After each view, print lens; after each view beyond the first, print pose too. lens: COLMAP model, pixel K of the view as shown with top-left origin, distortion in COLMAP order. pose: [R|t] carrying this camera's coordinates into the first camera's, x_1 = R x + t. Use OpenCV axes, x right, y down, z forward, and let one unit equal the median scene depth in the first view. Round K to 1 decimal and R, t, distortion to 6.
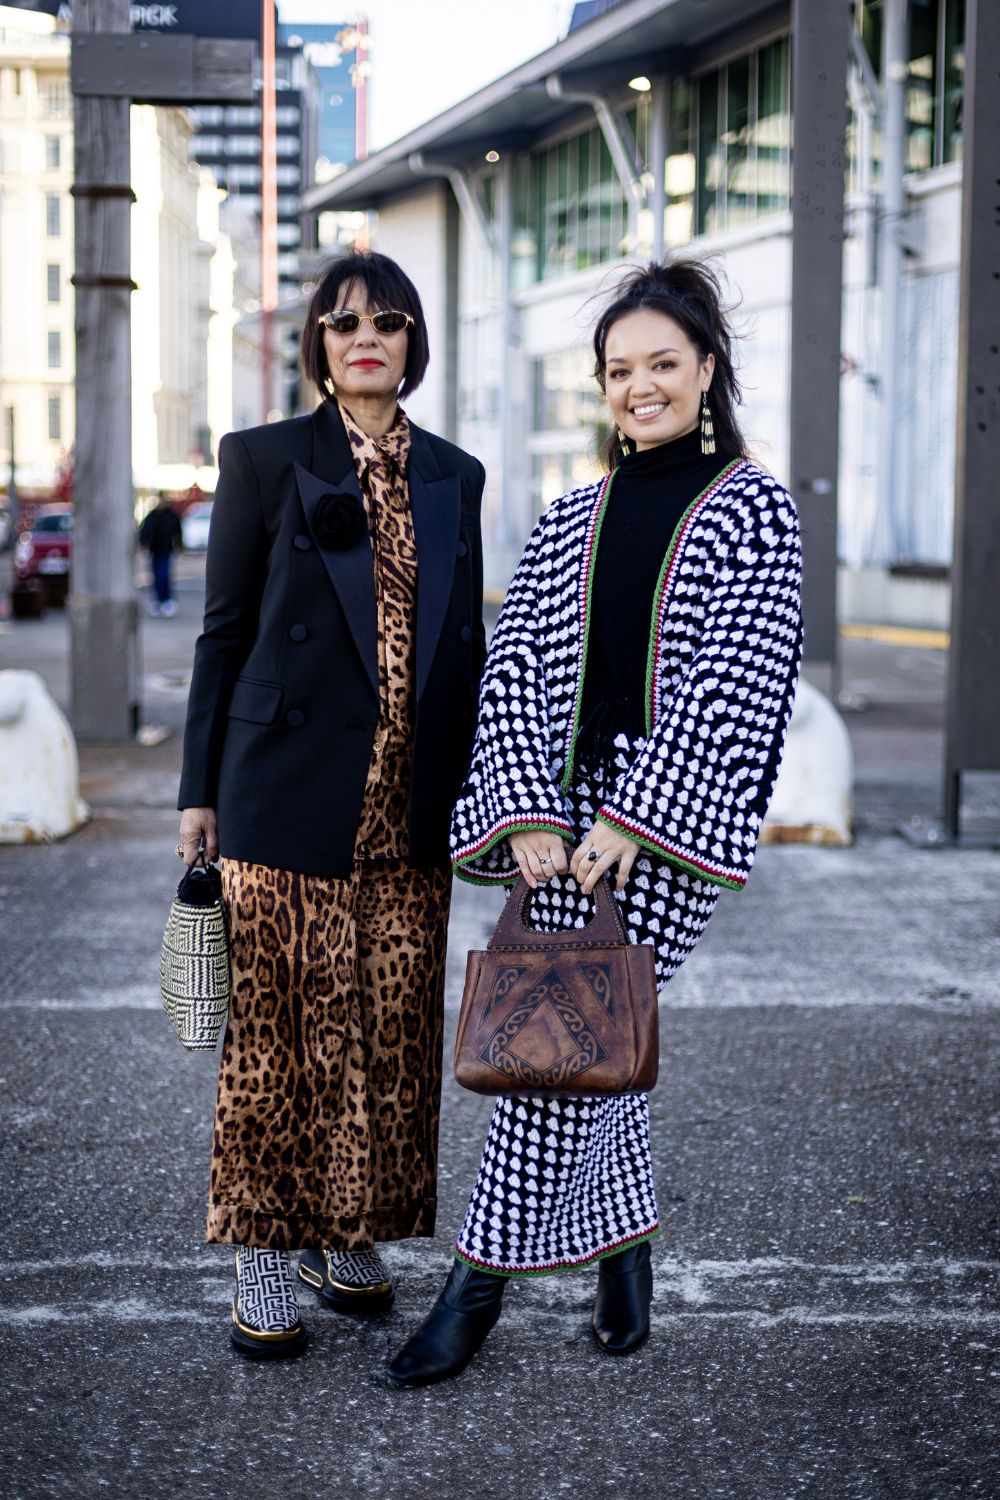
lens RADIAL K [[3350.3, 0, 500.0], [0, 3350.3, 750.0], [0, 0, 1]] dist [0.005279, -0.147670]
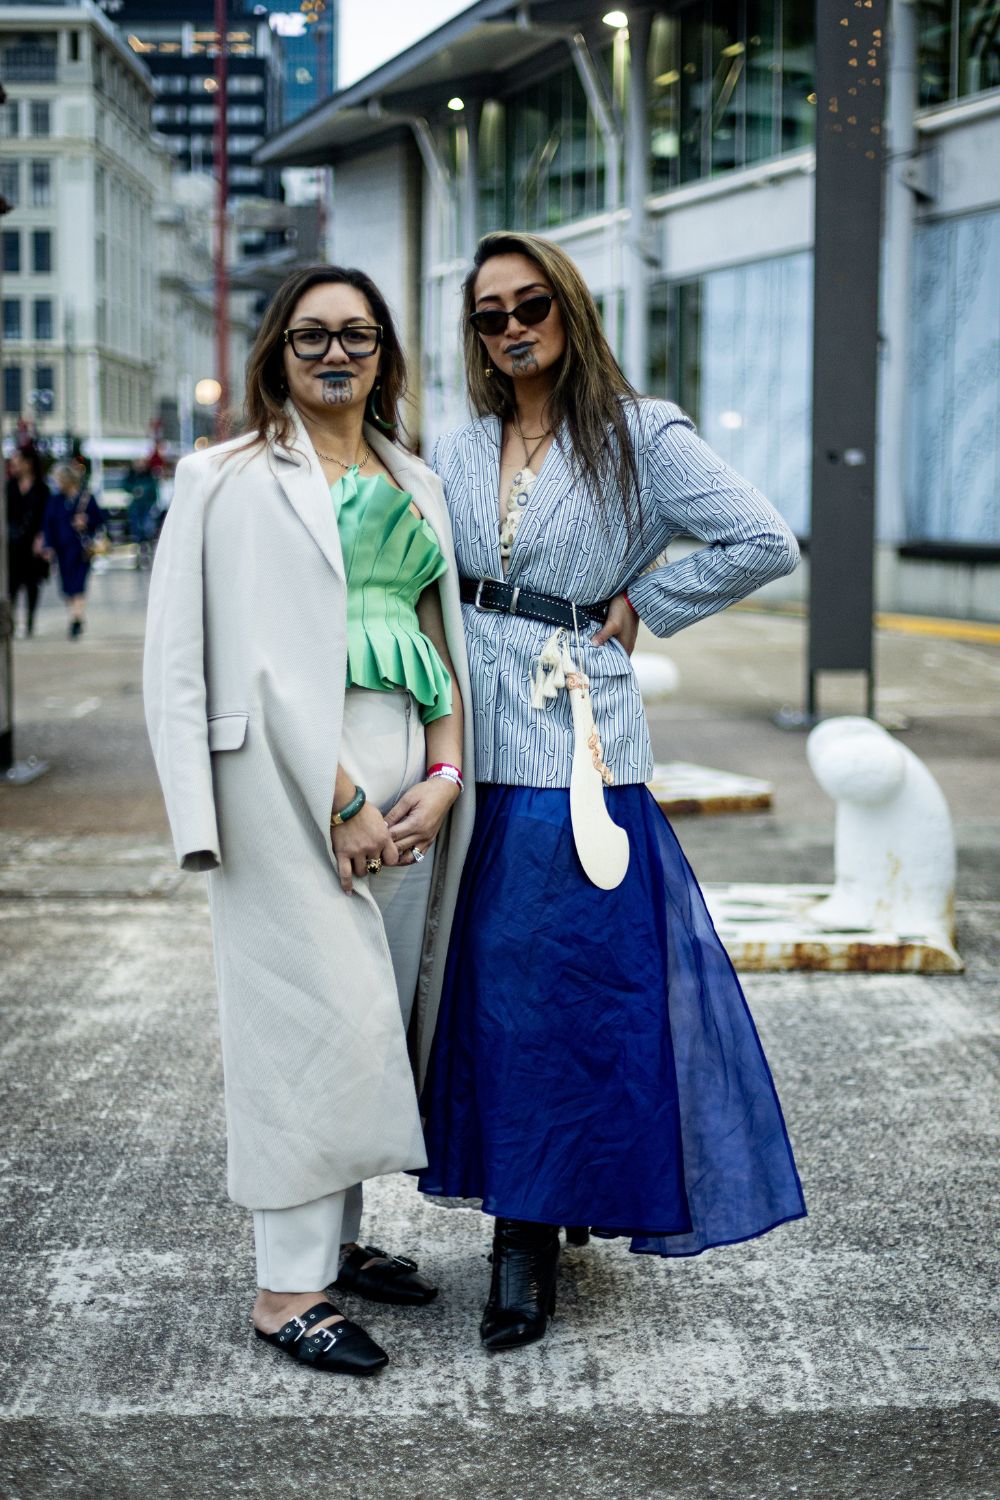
lens RADIAL K [[3350.3, 0, 500.0], [0, 3350.3, 750.0], [0, 0, 1]] dist [0.005279, -0.147670]
pose [[0.999956, -0.001837, 0.009221, 0.000589], [0.001759, 0.999963, 0.008460, -0.007665], [-0.009236, -0.008443, 0.999922, 0.099735]]
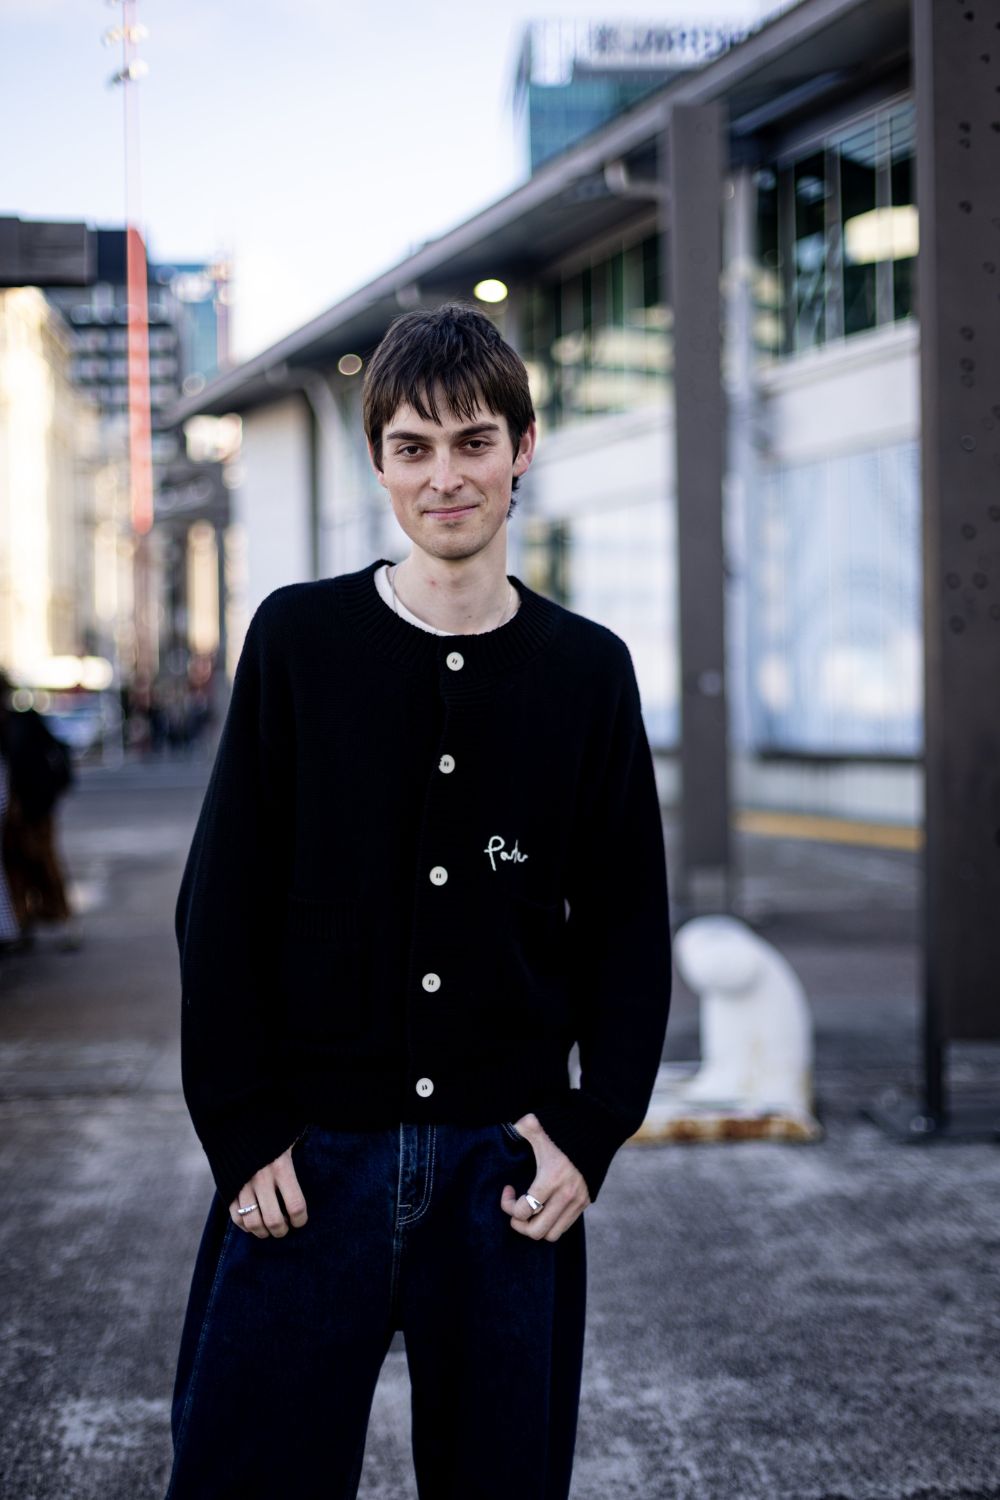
lens RADIAL K [[3063.4, 0, 543.9], [0, 3063.4, 688.4], [0, 0, 1]] dist [0.013589, -0.085423]
pose [[0.997930, -0.026002, 0.058812, -0.001213], [0.030205, 0.996966, -0.071736, -0.009725], [-0.056768, 0.073364, 0.995688, 0.080421]]
